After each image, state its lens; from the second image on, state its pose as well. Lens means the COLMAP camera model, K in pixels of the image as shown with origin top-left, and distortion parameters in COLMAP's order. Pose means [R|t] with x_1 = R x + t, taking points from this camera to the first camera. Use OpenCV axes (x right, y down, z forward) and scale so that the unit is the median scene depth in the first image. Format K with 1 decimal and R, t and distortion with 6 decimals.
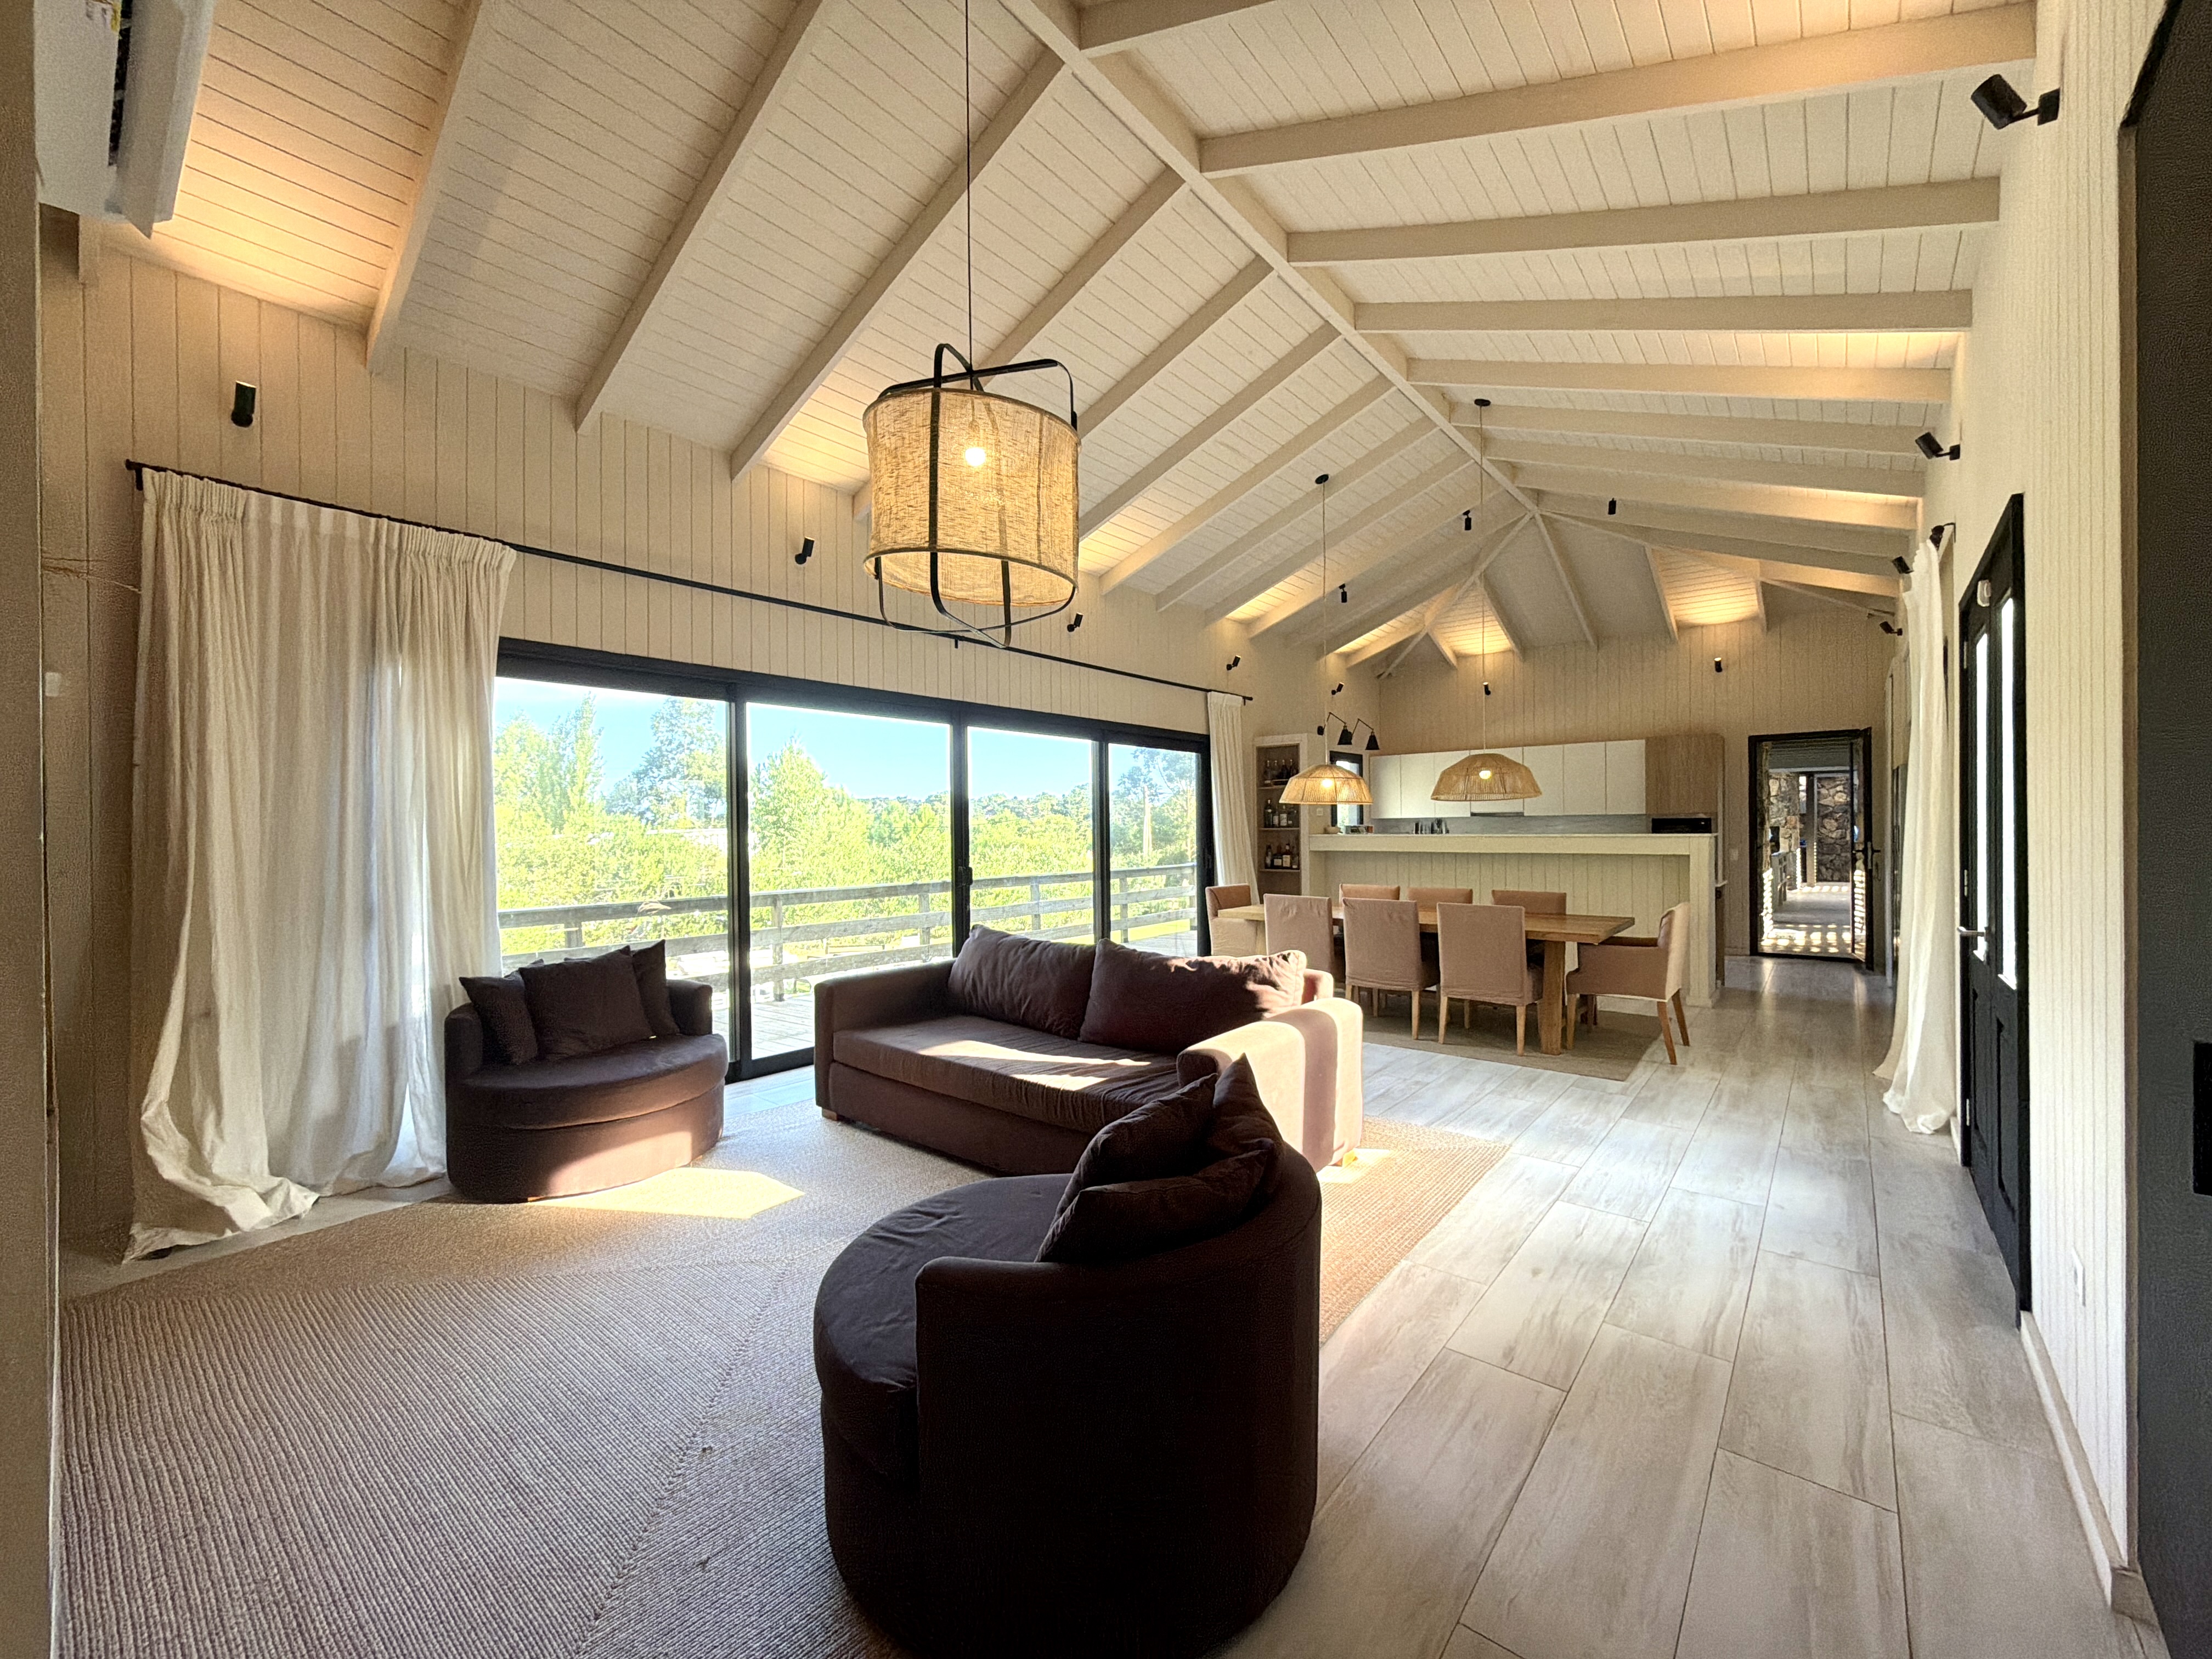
lens RADIAL K [[879.6, 0, 1106.0], [0, 879.6, 829.5], [0, 0, 1]] dist [0.002154, 0.000159]
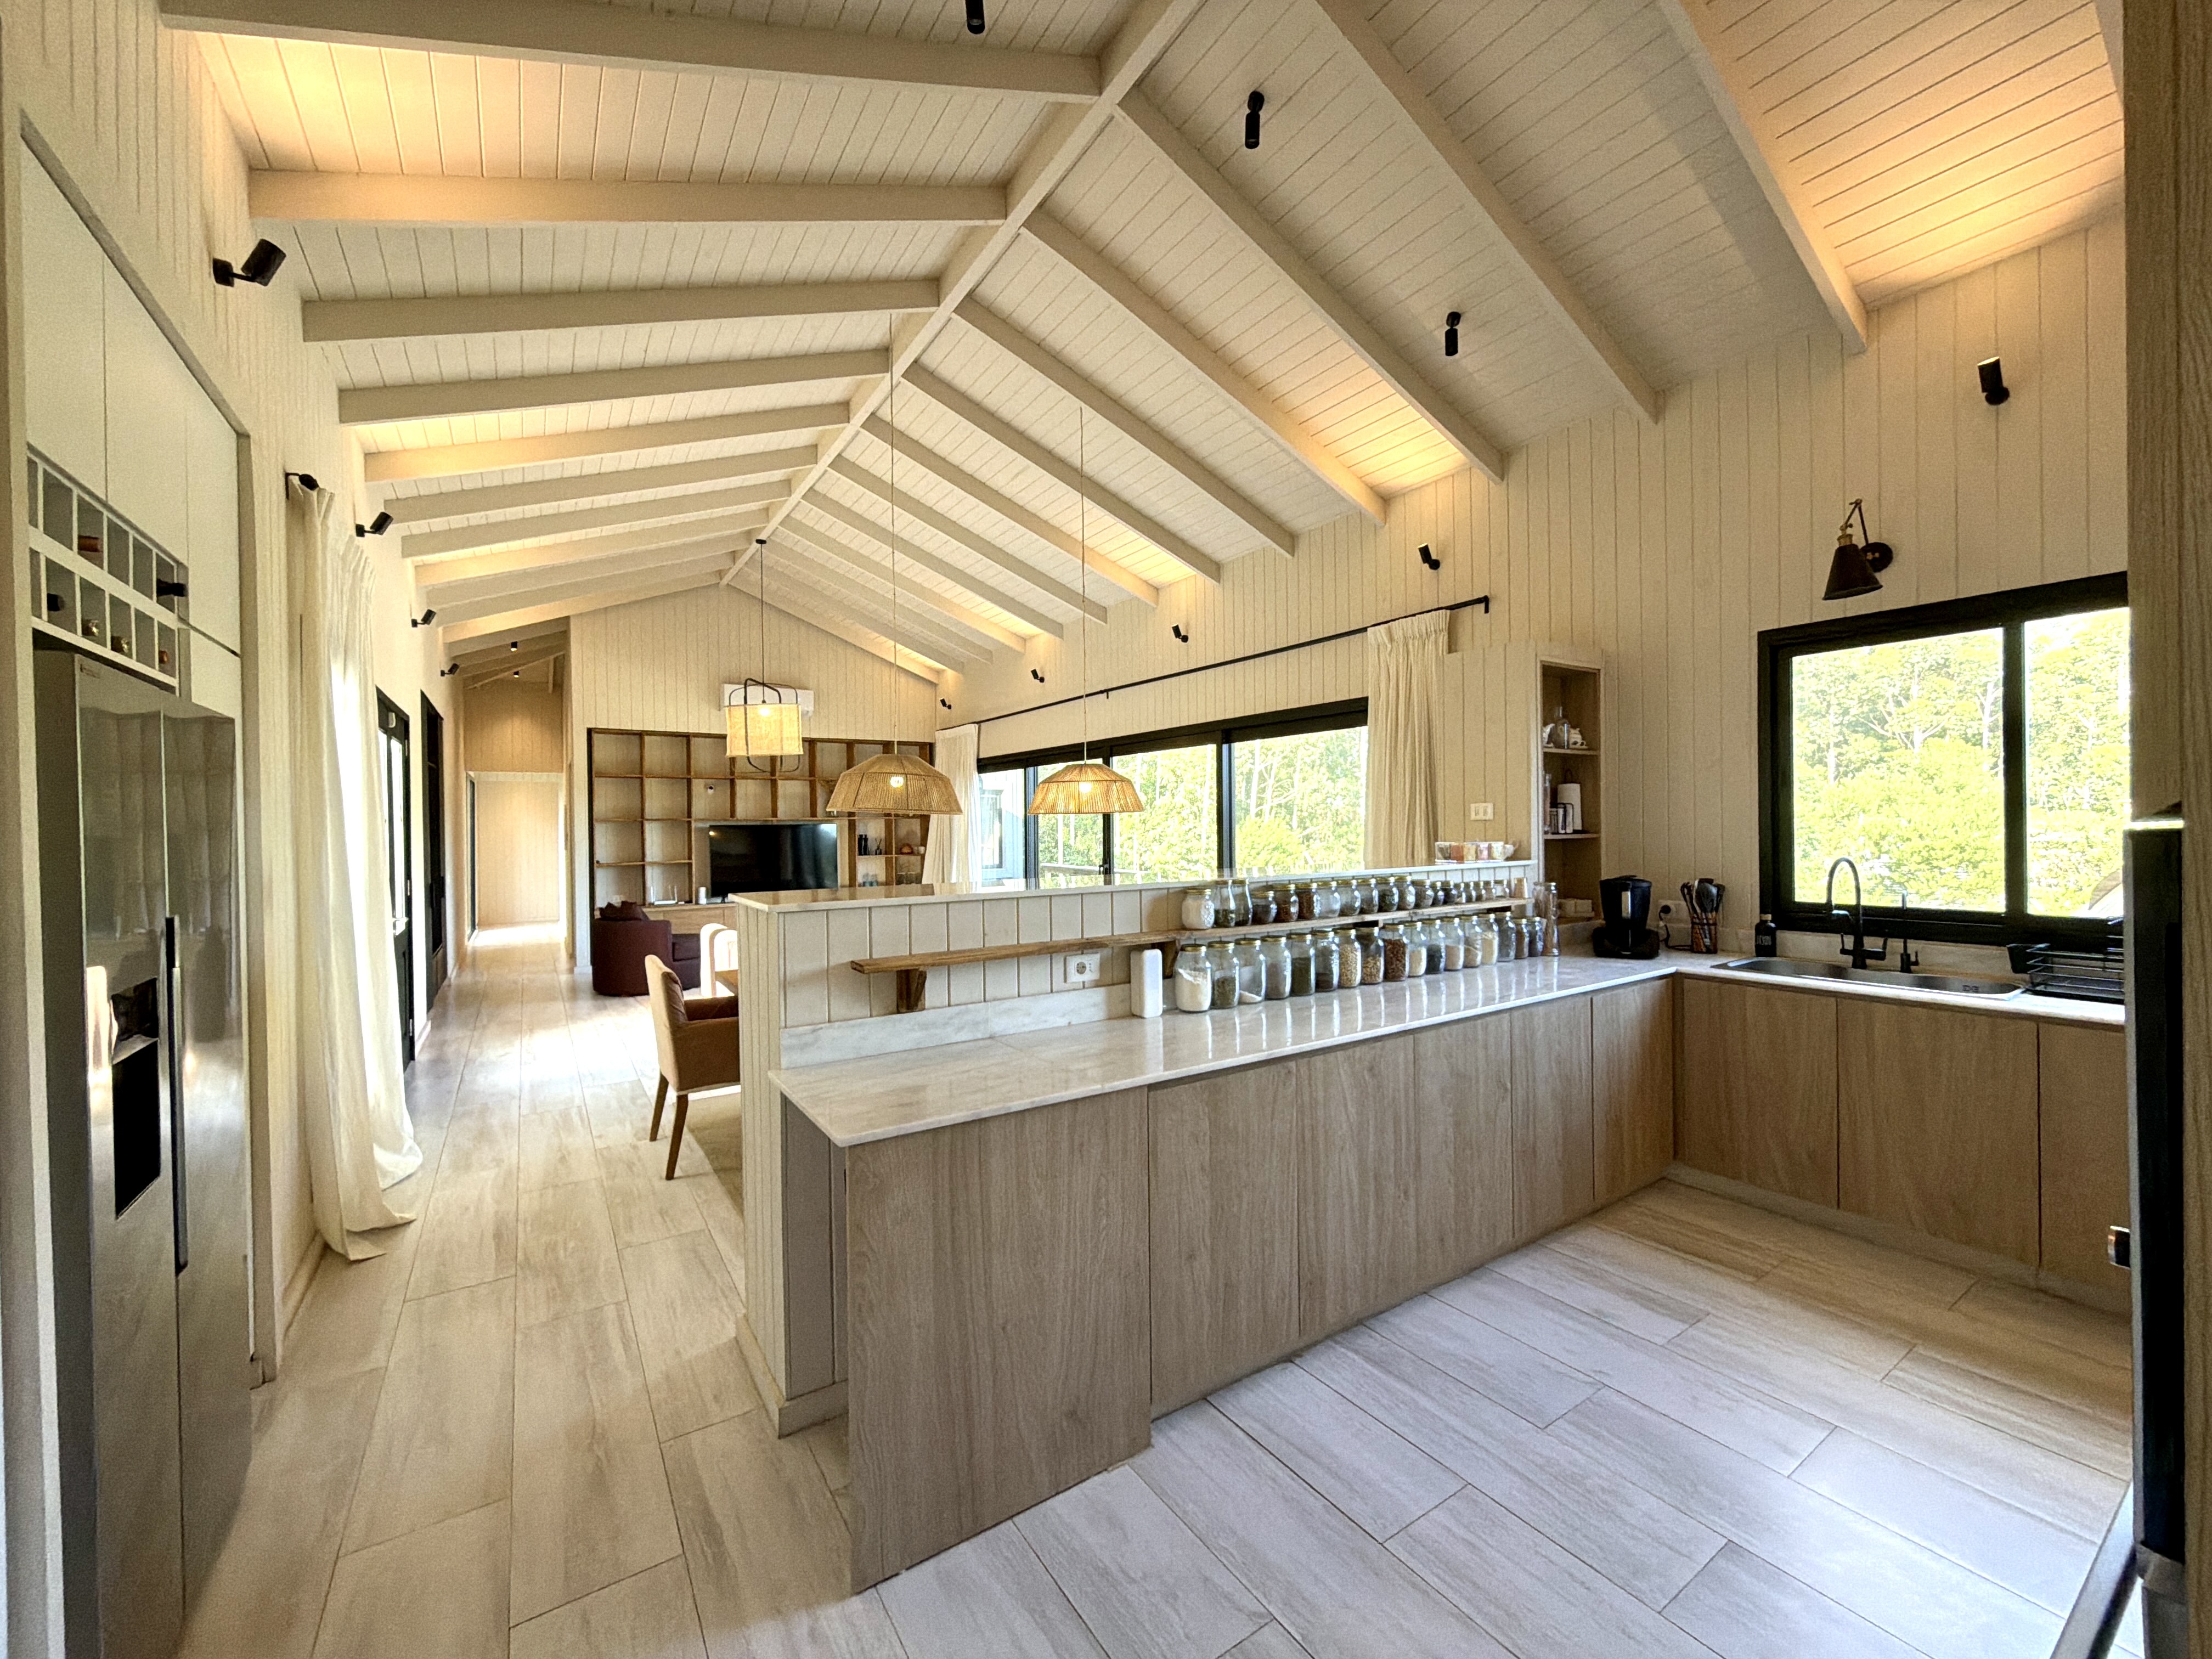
lens RADIAL K [[879.6, 0, 1106.0], [0, 879.6, 829.5], [0, 0, 1]] dist [0.002154, 0.000159]
pose [[-0.285731, 0.018295, -0.958135, 2.249147], [0.014783, 0.999783, 0.014682, -0.060040], [0.958196, -0.009969, -0.285939, 2.823122]]
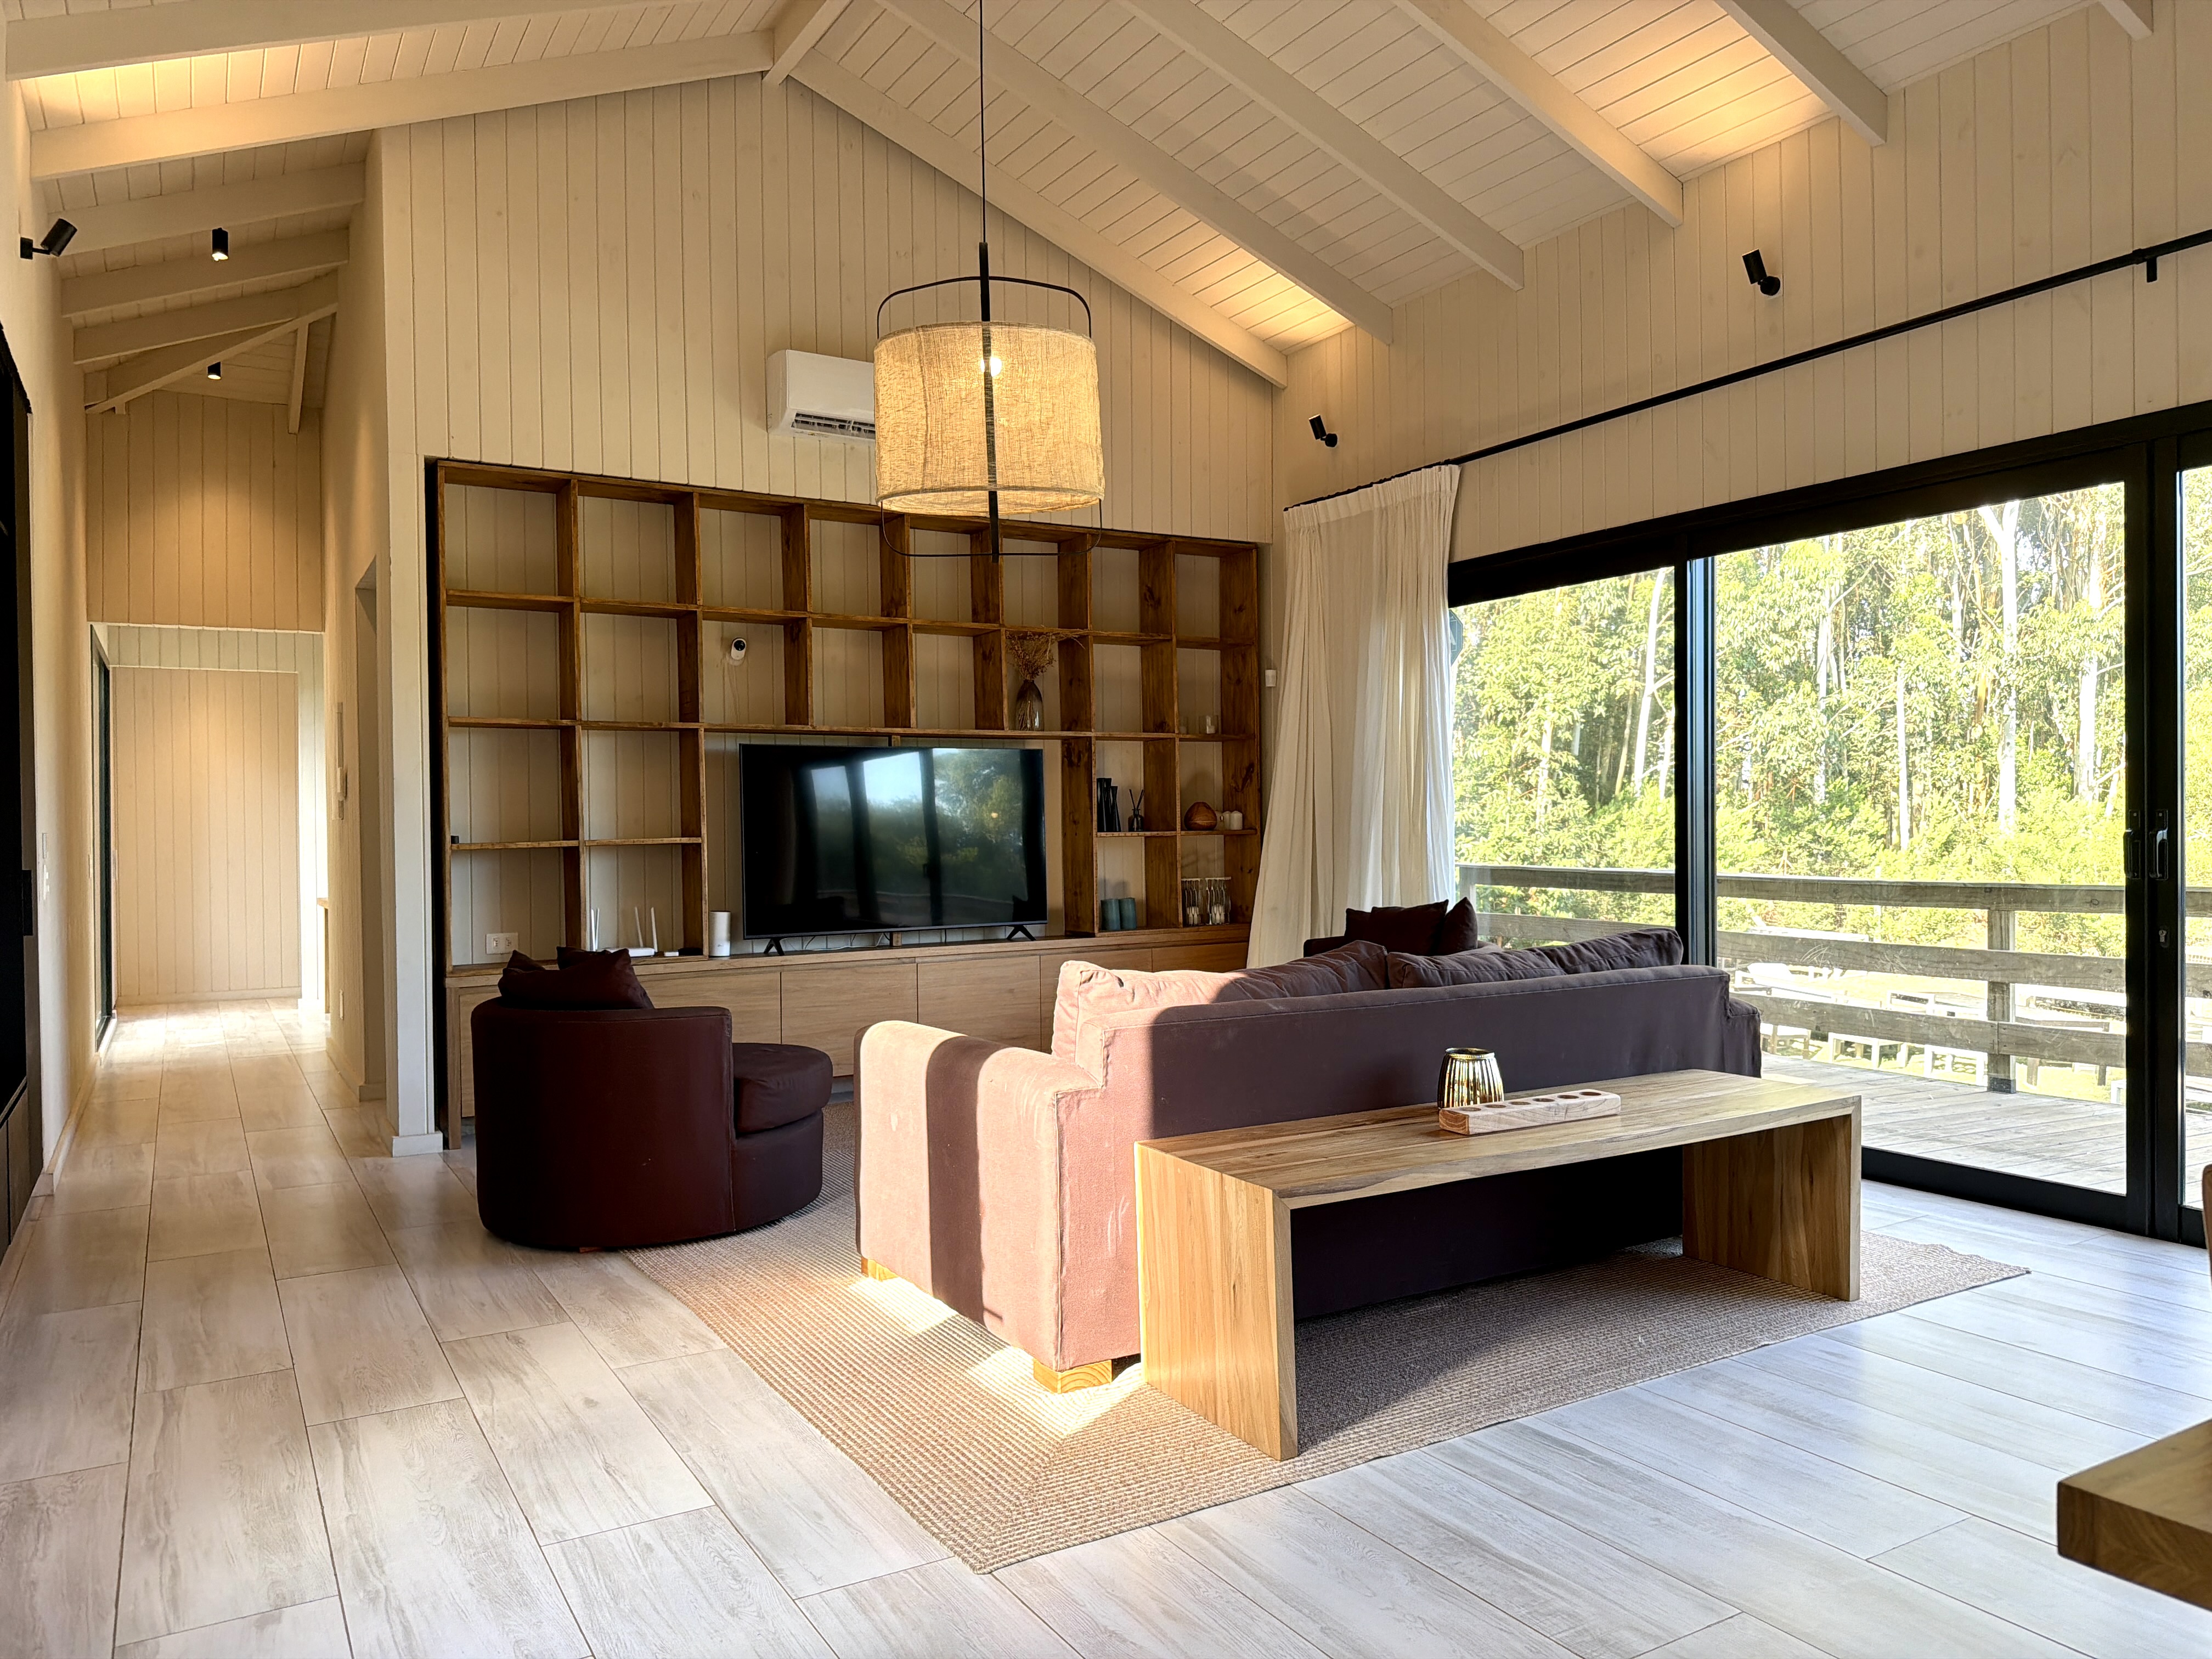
lens RADIAL K [[1550.7, 0, 1106.0], [0, 1550.7, 829.5], [0, 0, 1]] dist [0.054874, -0.044541]
pose [[-0.333526, 0.018719, -0.942555, 1.357787], [0.016193, 0.999769, 0.014125, 0.048336], [0.942602, -0.010552, -0.333753, 1.630379]]
